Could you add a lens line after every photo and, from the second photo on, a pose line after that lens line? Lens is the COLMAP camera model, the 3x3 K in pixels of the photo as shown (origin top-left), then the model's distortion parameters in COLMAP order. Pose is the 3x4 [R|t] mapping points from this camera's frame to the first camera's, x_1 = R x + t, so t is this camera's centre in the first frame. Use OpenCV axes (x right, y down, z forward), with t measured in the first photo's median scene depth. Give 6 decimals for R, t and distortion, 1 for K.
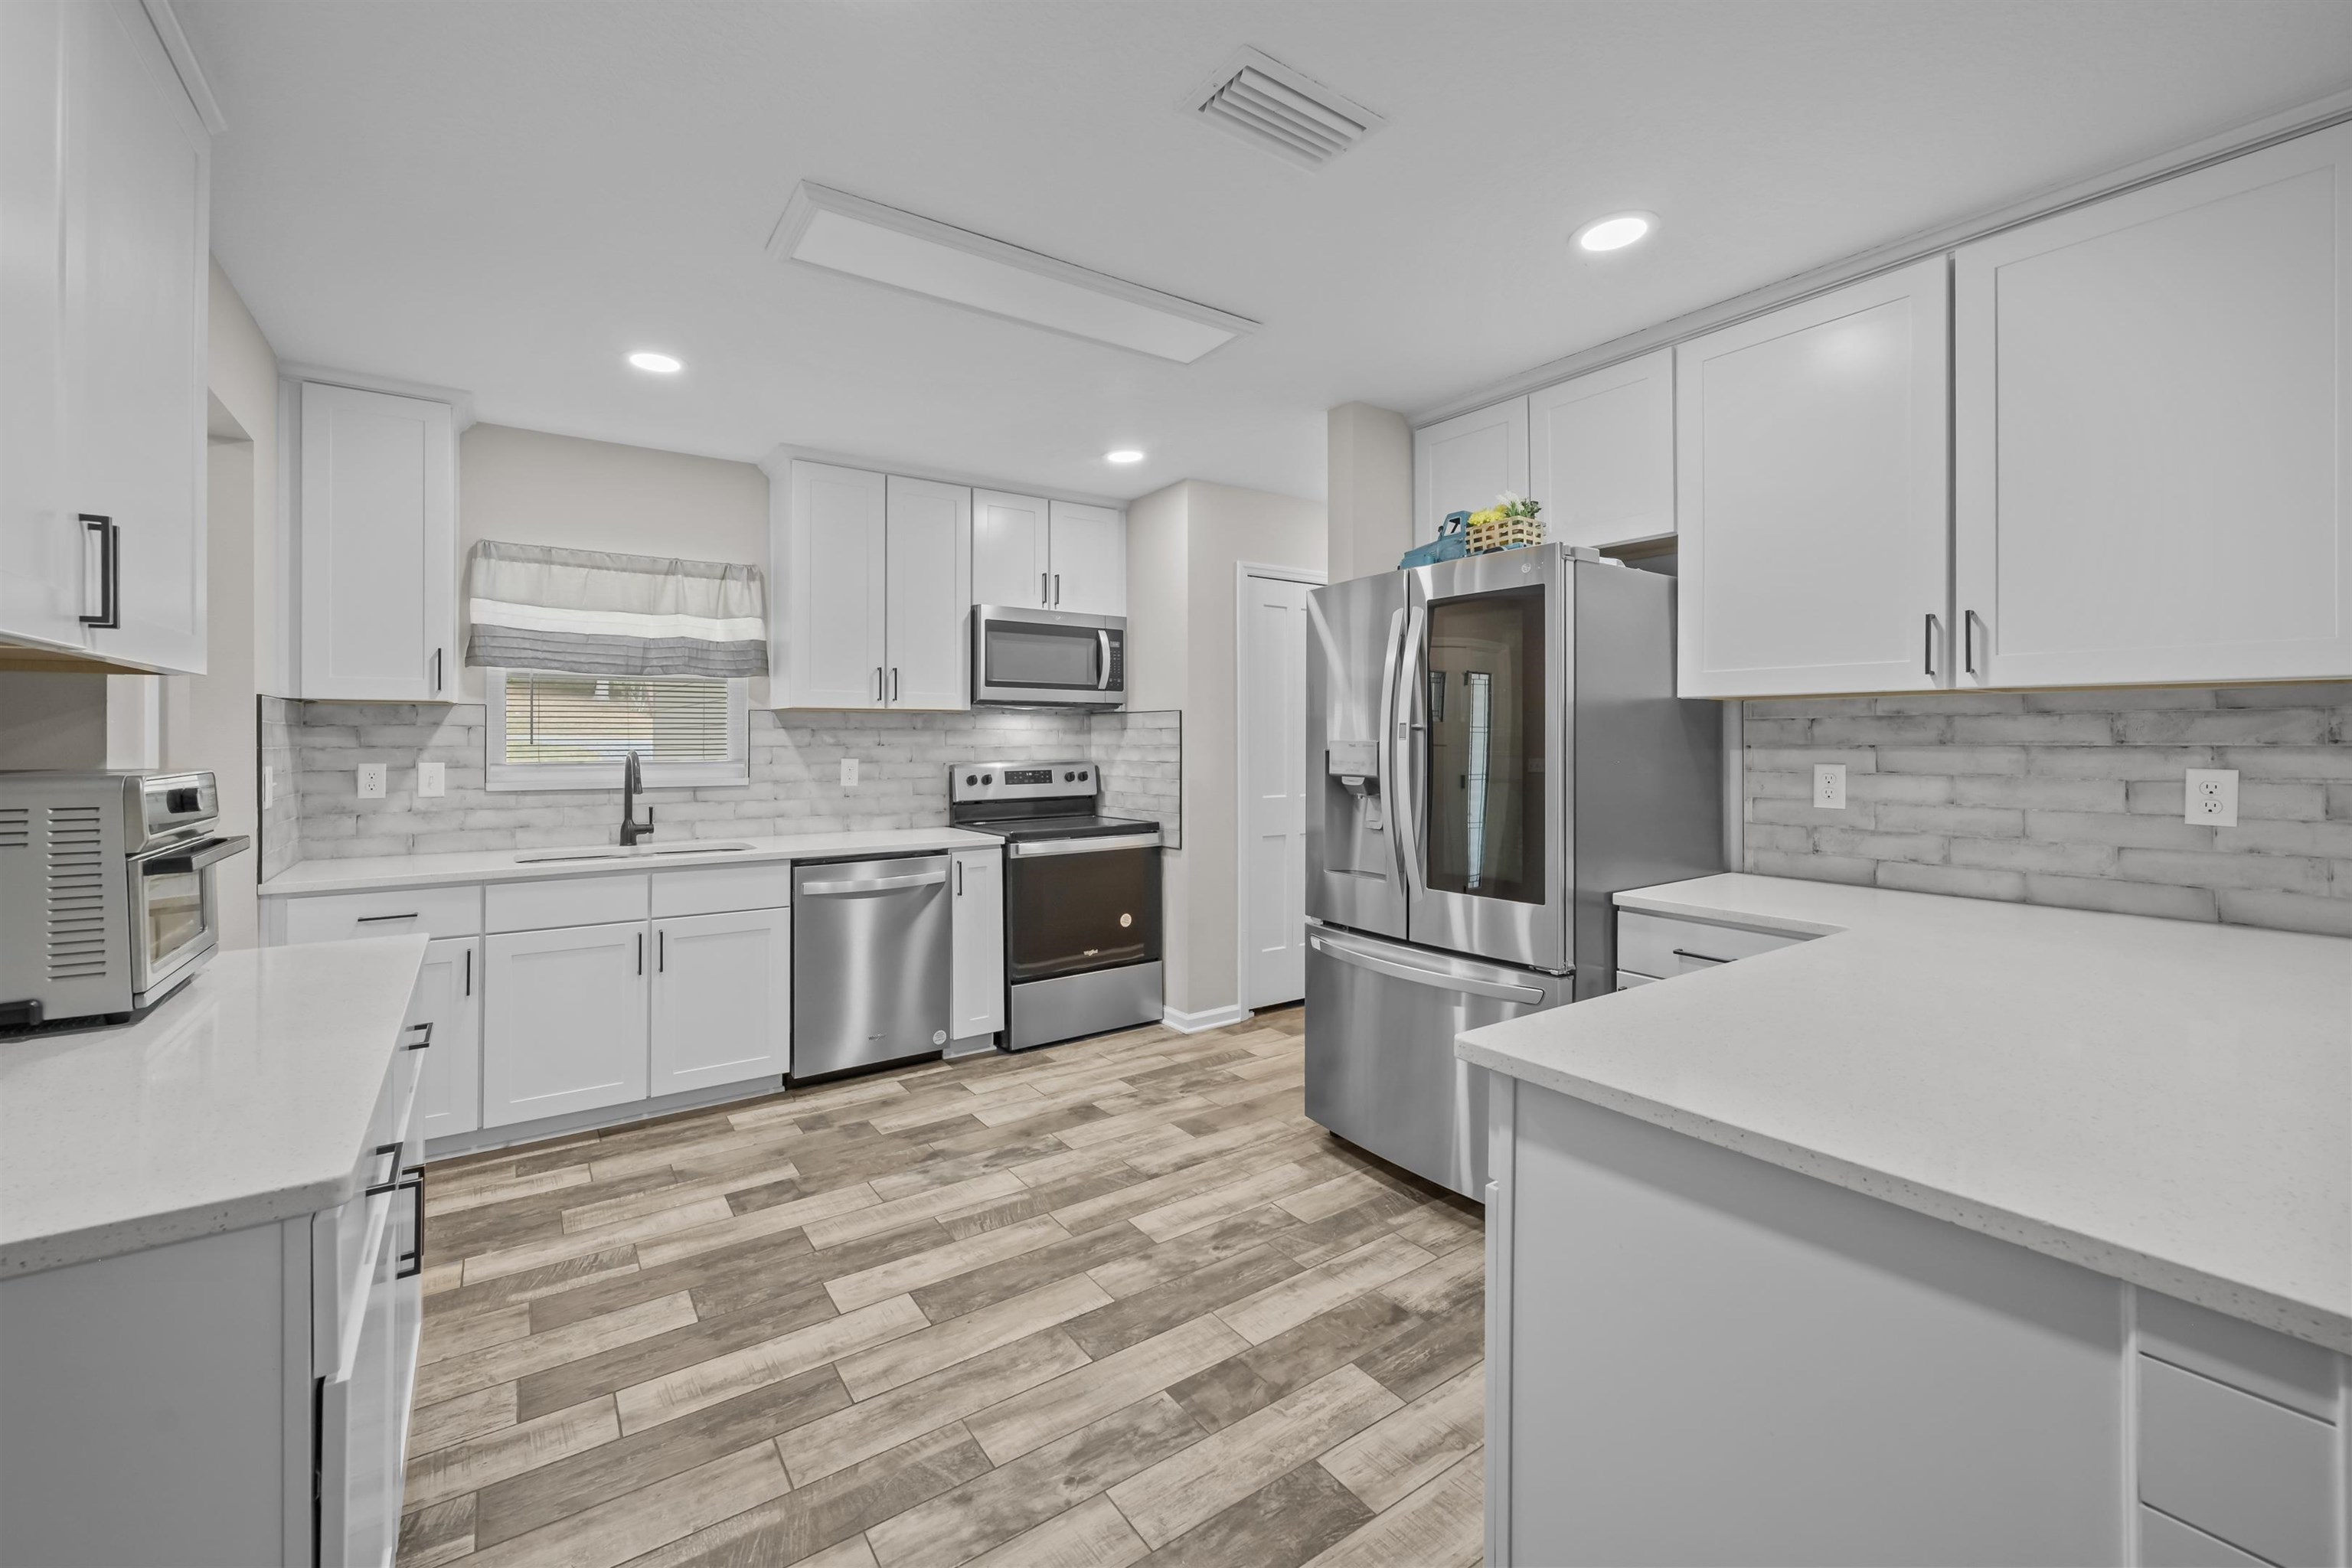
lens RADIAL K [[945.7, 0, 1154.5], [0, 945.7, 739.0], [0, 0, 1]] dist [0.002412, -0.000477]
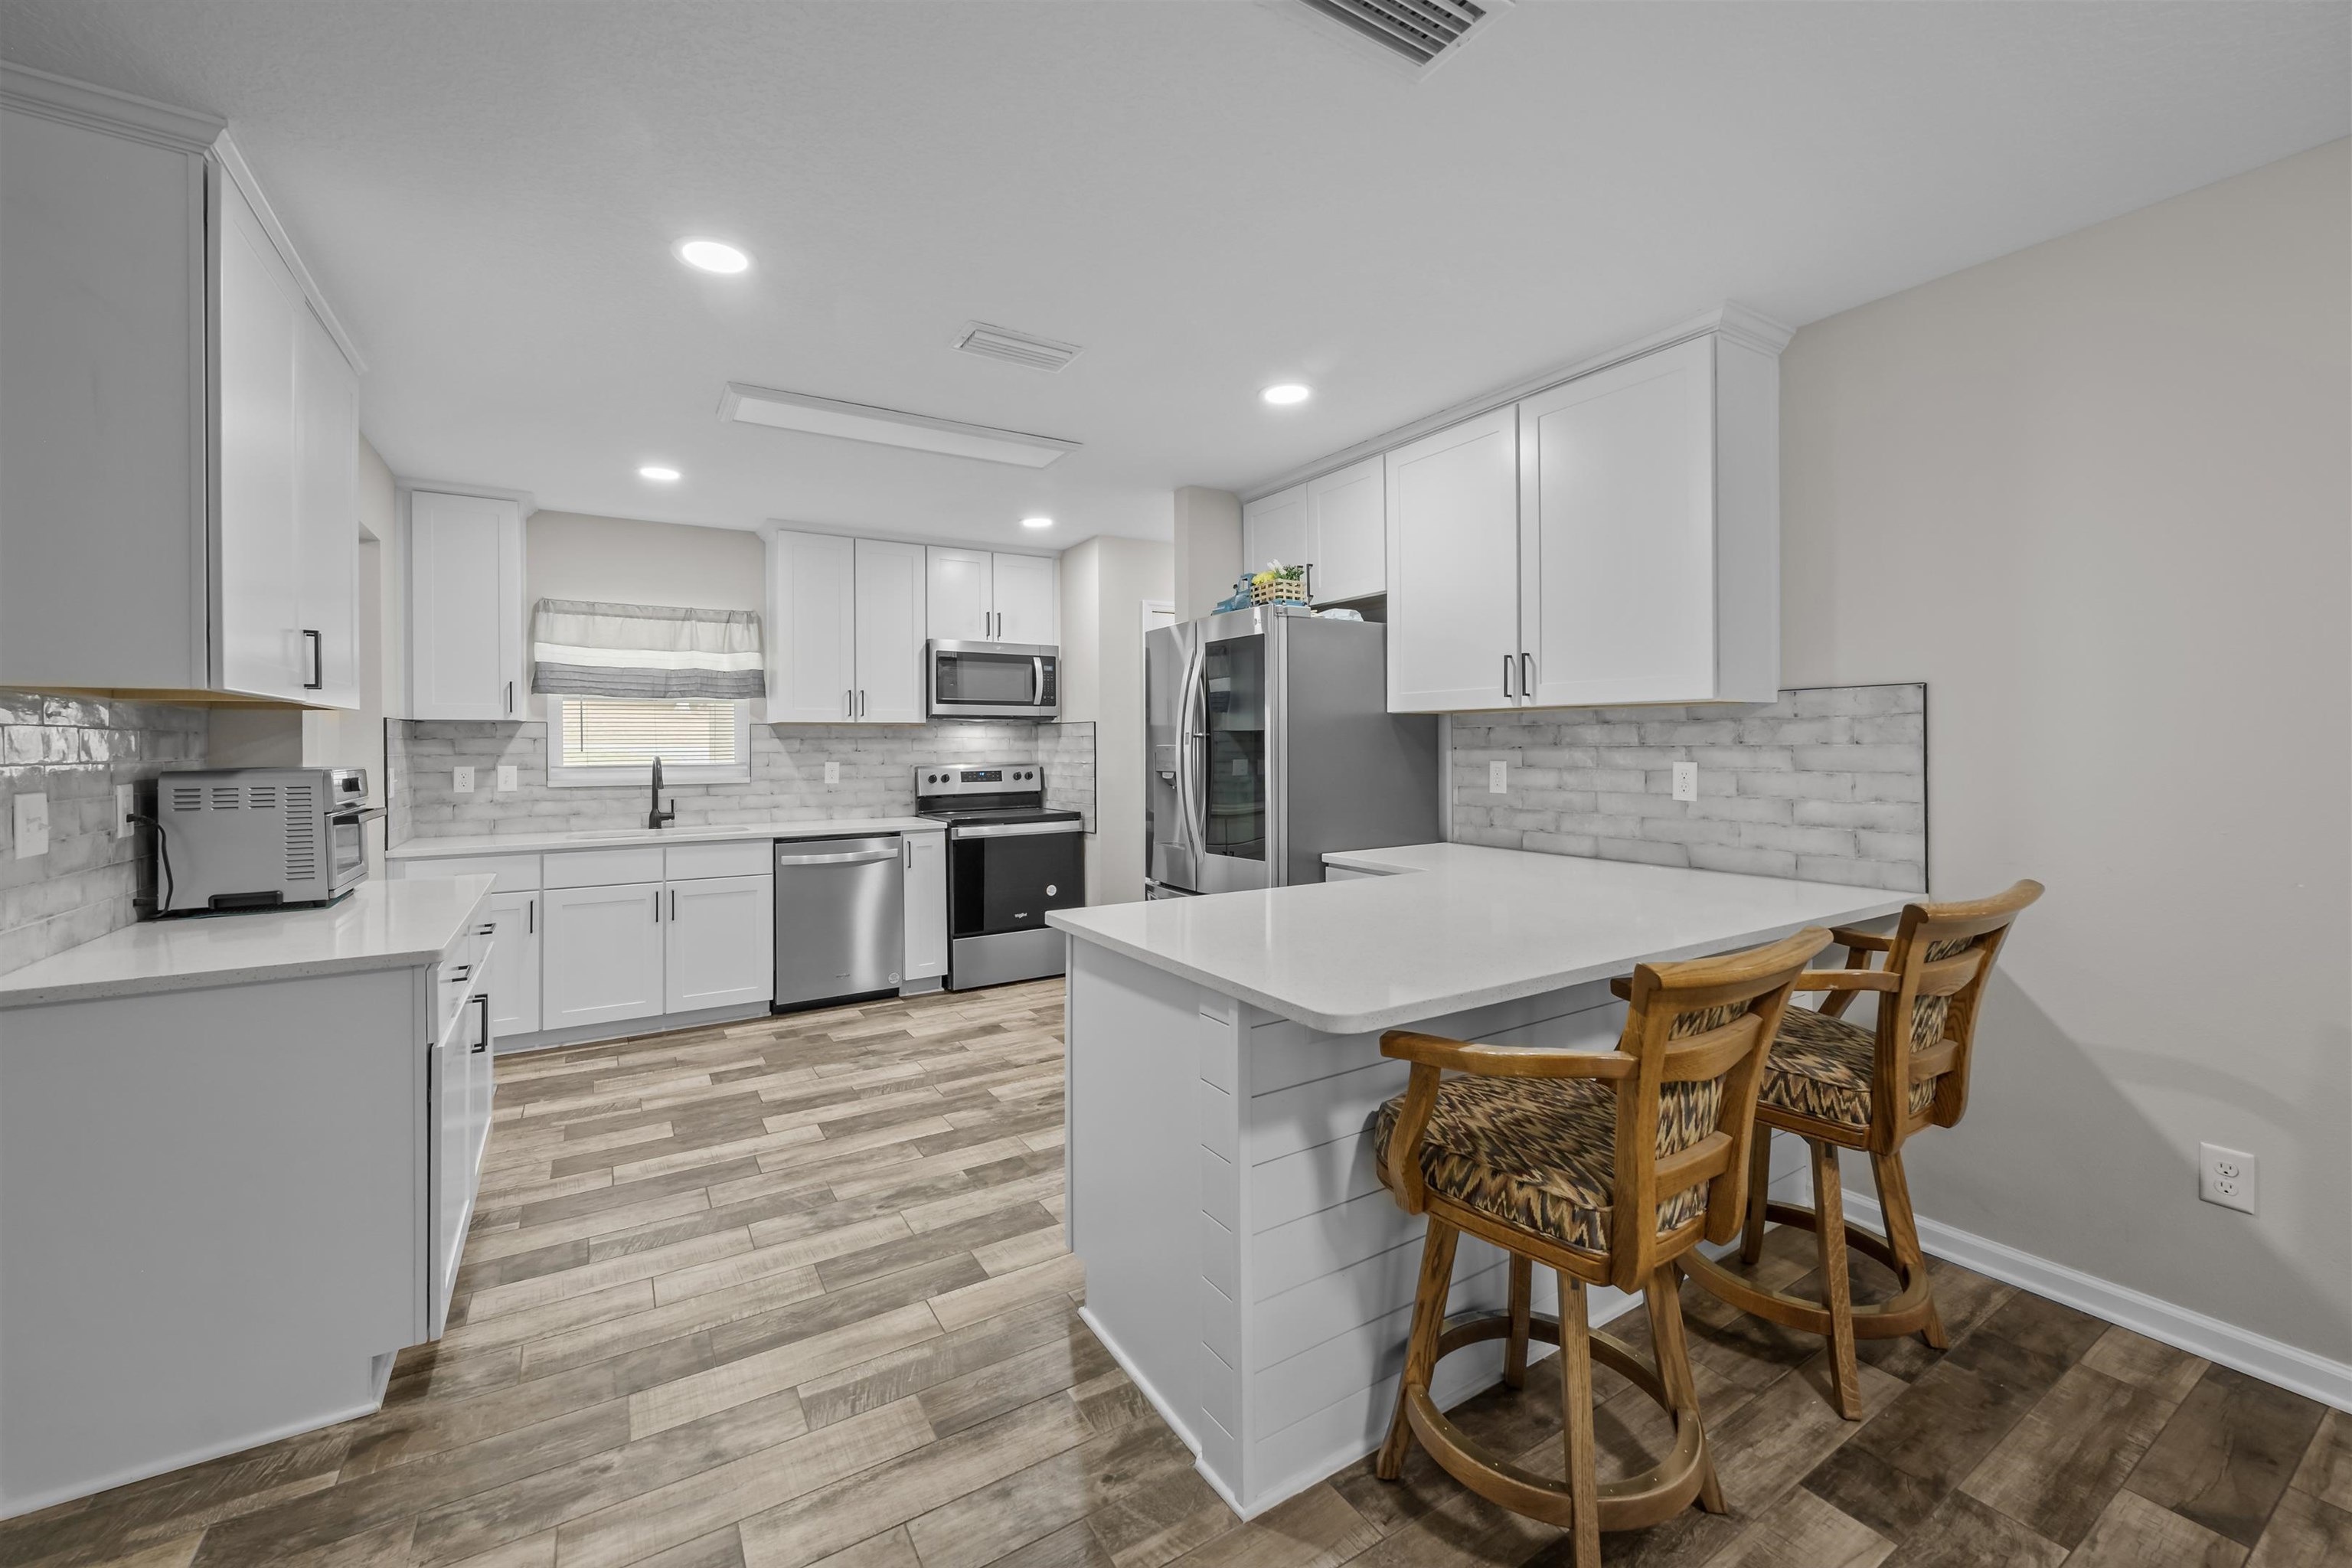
lens RADIAL K [[945.7, 0, 1187.9], [0, 945.7, 746.5], [0, 0, 1]] dist [0.002412, -0.000477]
pose [[0.999013, -0.005819, -0.044026, 0.263314], [0.005932, 0.999979, 0.002430, 0.000202], [0.044011, -0.002688, 0.999027, -0.301432]]
